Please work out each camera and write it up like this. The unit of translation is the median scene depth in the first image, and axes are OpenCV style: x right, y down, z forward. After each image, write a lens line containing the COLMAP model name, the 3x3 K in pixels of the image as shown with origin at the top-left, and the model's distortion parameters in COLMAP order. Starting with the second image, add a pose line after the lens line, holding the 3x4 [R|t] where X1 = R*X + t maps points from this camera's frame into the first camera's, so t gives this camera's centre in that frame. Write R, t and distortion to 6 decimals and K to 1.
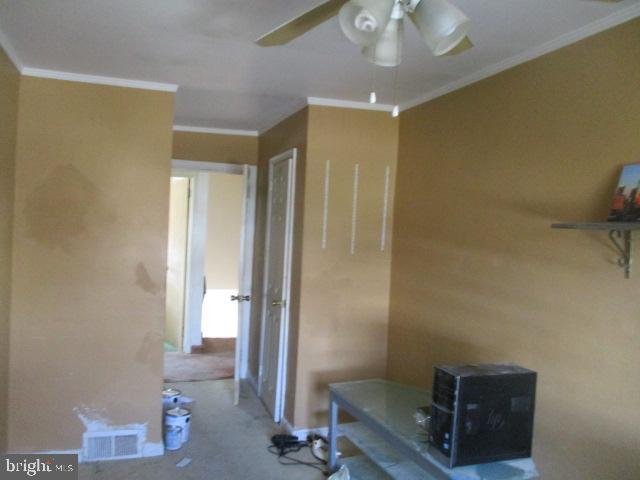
lens RADIAL K [[529.4, 0, 319.9], [0, 529.4, 240.4], [0, 0, 1]] dist [-0.033732, 0.024400]
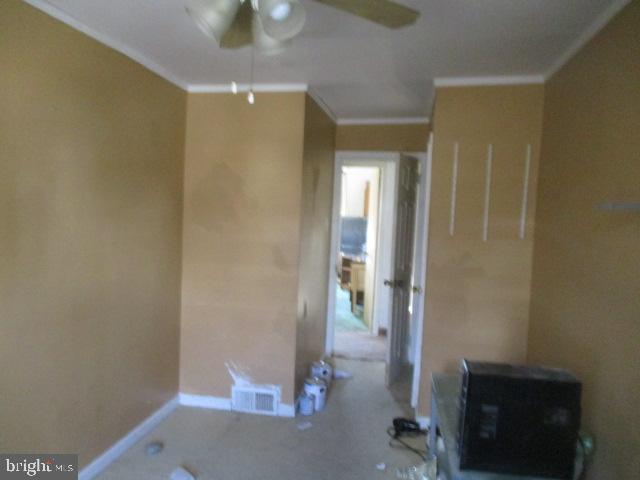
lens RADIAL K [[529.4, 0, 322.9], [0, 529.4, 239.6], [0, 0, 1]] dist [-0.033732, 0.024400]
pose [[0.871518, 0.015048, -0.490132, 0.305460], [-0.006265, 0.999789, 0.019555, 0.007214], [0.490323, -0.013972, 0.871429, 0.052536]]
